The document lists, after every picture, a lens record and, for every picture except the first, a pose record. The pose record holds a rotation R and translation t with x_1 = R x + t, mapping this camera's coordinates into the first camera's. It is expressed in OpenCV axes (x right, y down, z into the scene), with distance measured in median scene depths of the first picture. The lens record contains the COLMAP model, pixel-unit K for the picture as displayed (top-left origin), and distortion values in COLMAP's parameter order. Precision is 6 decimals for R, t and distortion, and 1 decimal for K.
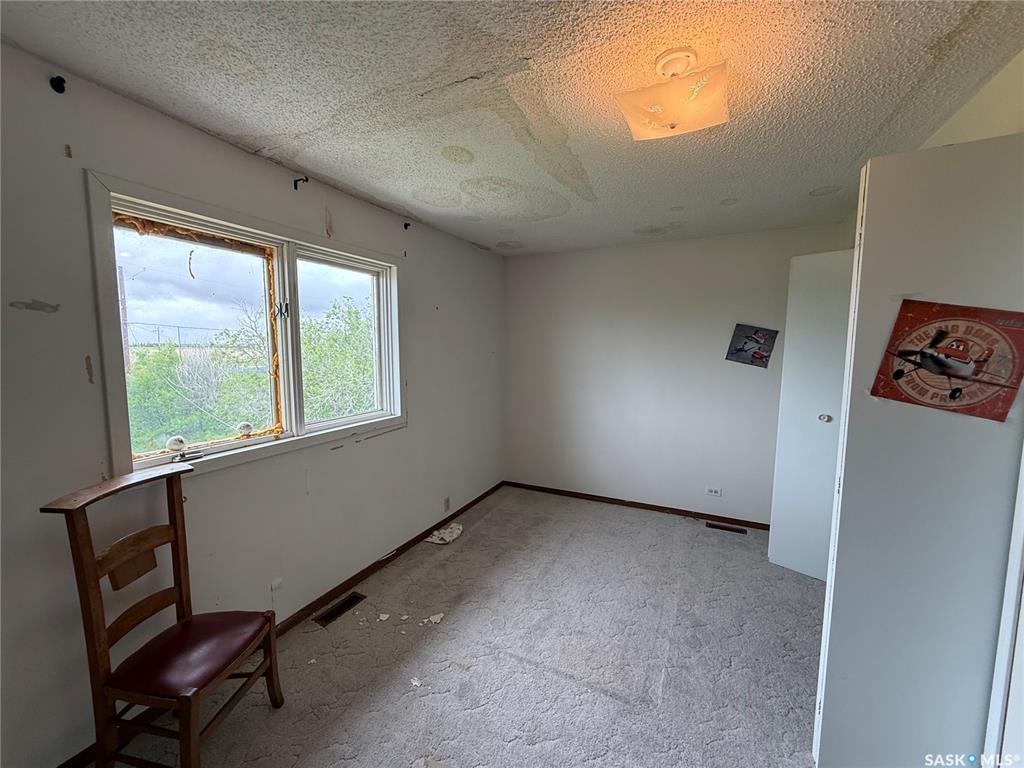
lens RADIAL K [[410.1, 0, 512.0], [0, 410.1, 384.0], [0, 0, 1]] dist [0.000910, 0.000174]
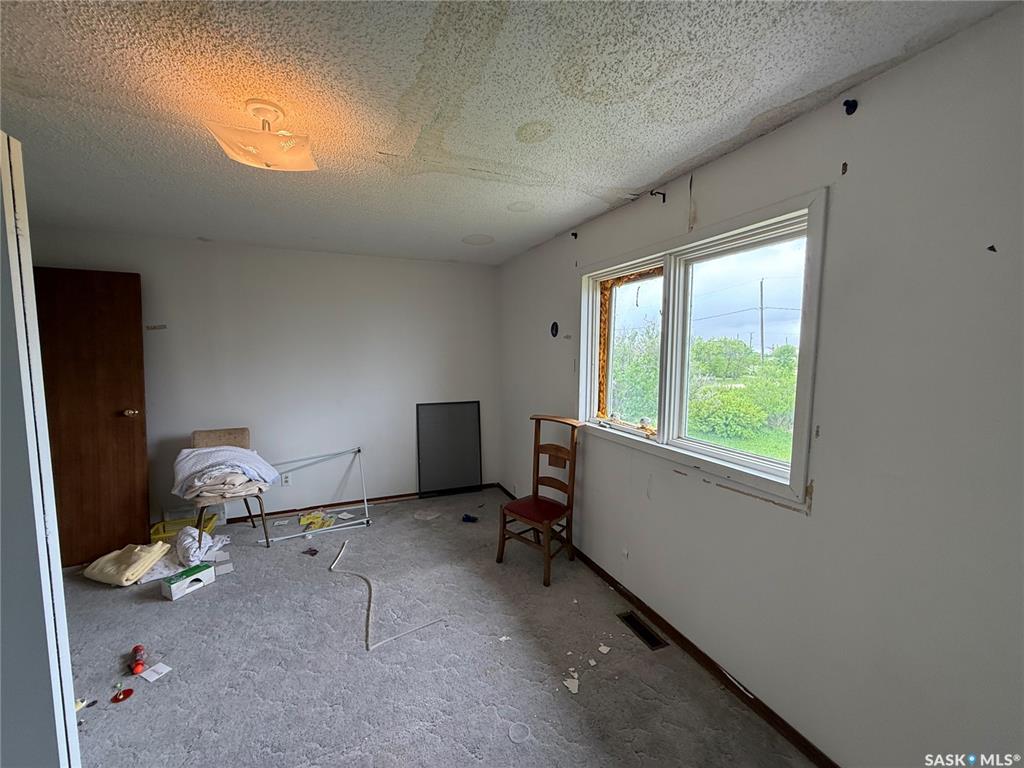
lens RADIAL K [[410.1, 0, 512.0], [0, 410.1, 384.0], [0, 0, 1]] dist [0.000910, 0.000174]
pose [[-0.662519, 0.054270, -0.747077, 0.479687], [-0.077356, 0.987082, 0.140305, -0.132438], [0.745040, 0.150745, -0.649762, 1.353448]]
